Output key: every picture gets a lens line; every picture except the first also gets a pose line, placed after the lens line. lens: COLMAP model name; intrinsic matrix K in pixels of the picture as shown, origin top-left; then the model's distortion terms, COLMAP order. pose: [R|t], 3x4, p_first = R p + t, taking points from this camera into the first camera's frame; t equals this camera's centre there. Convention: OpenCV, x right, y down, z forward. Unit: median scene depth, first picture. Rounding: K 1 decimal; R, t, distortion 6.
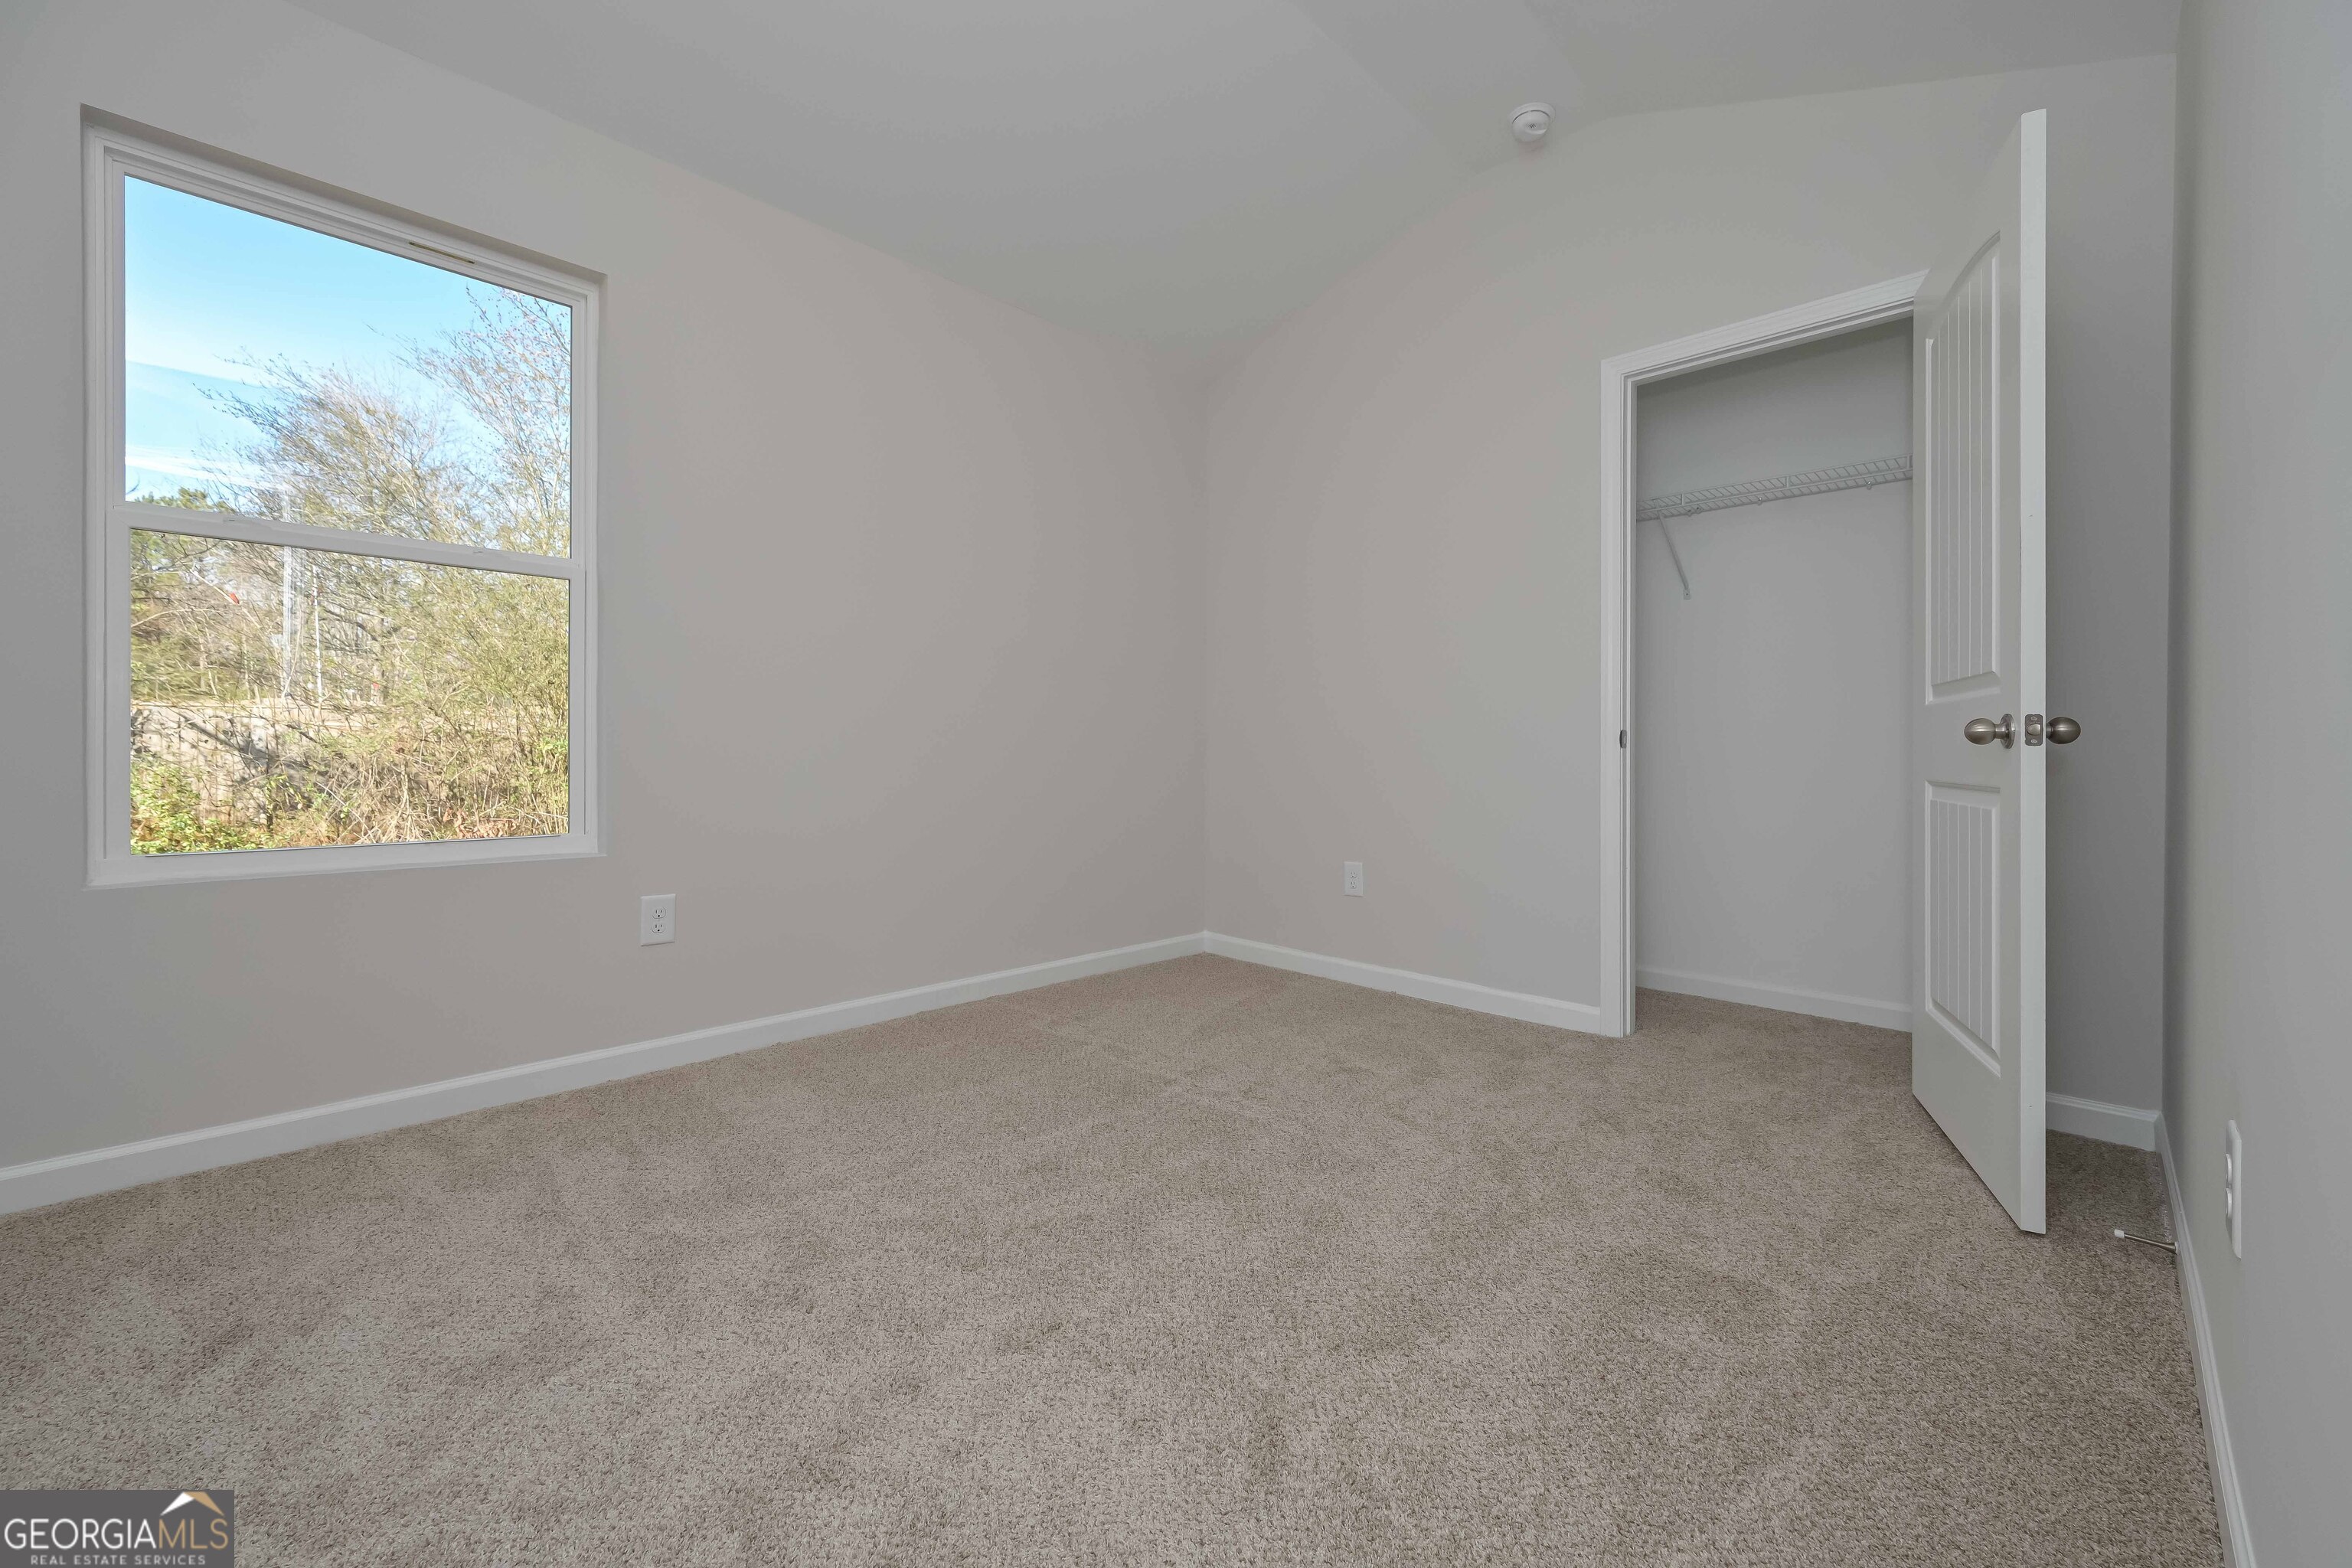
lens RADIAL K [[959.1, 0, 1183.7], [0, 959.1, 758.9], [0, 0, 1]] dist [0.005997, 0.000754]
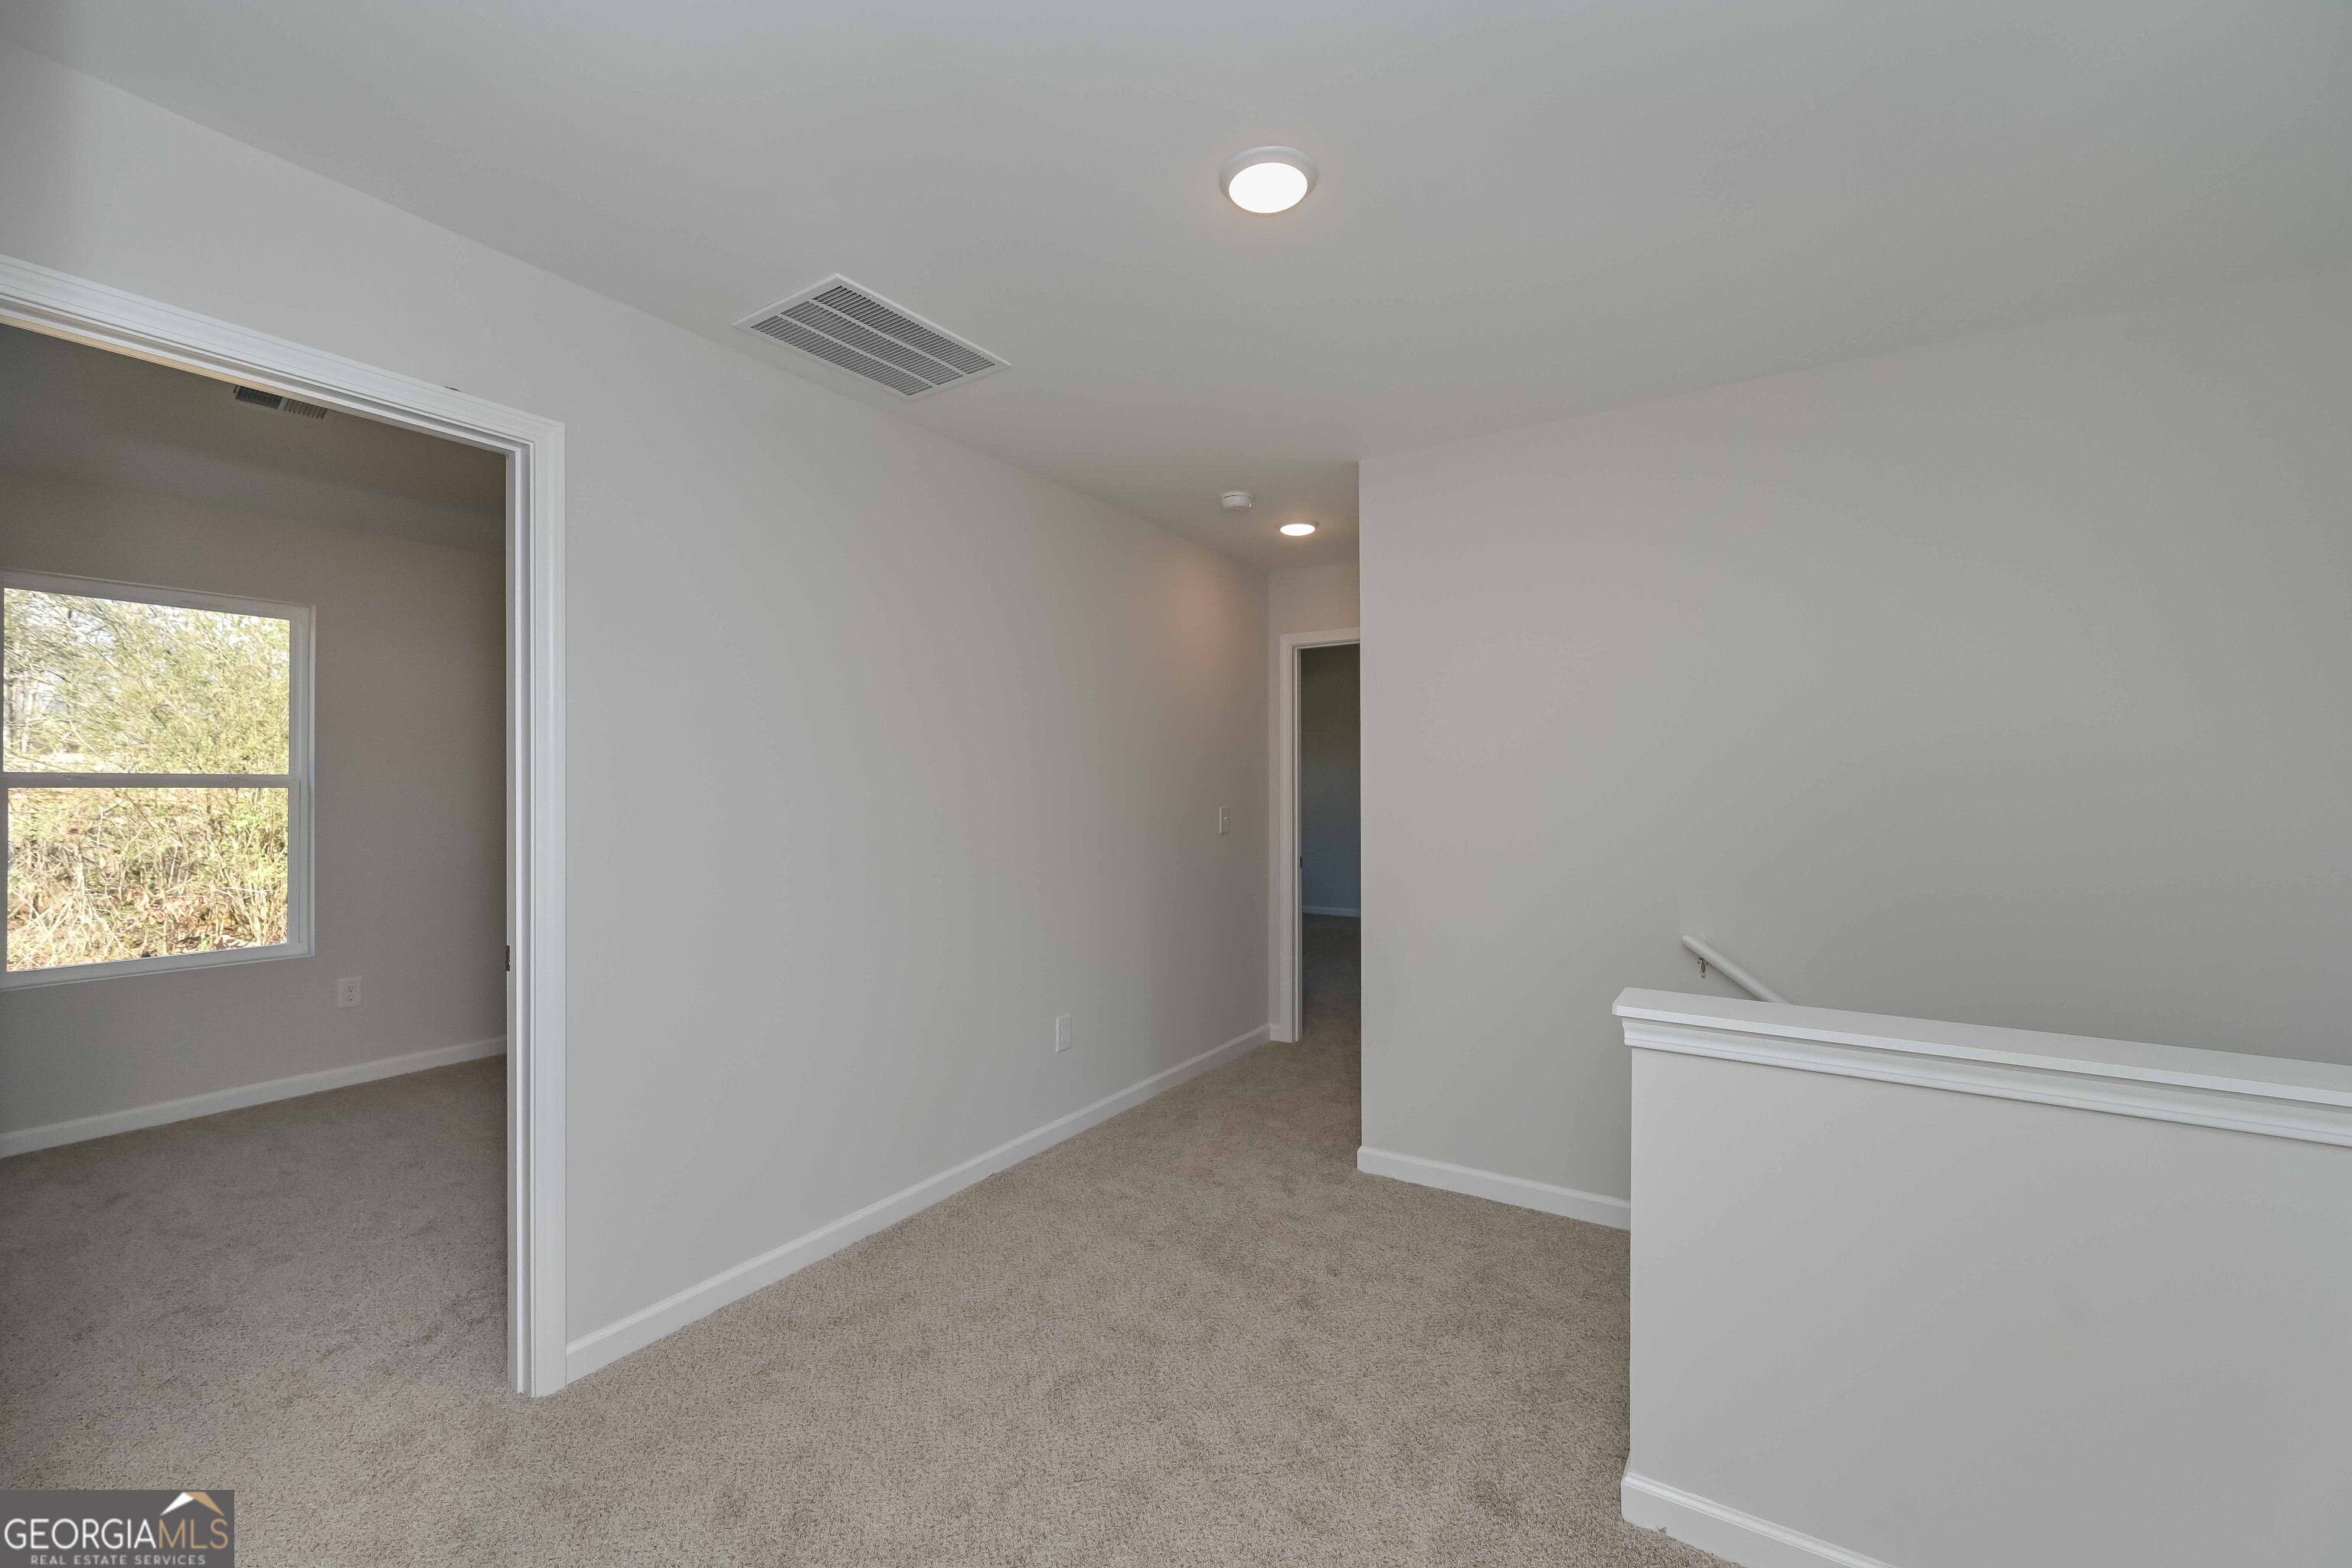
lens RADIAL K [[959.1, 0, 1185.7], [0, 959.1, 775.8], [0, 0, 1]] dist [0.005997, 0.000754]
pose [[0.980021, -0.003987, 0.198854, 0.462882], [0.006541, 0.999904, -0.012186, -0.153632], [-0.198786, 0.013243, 0.979953, -0.795220]]
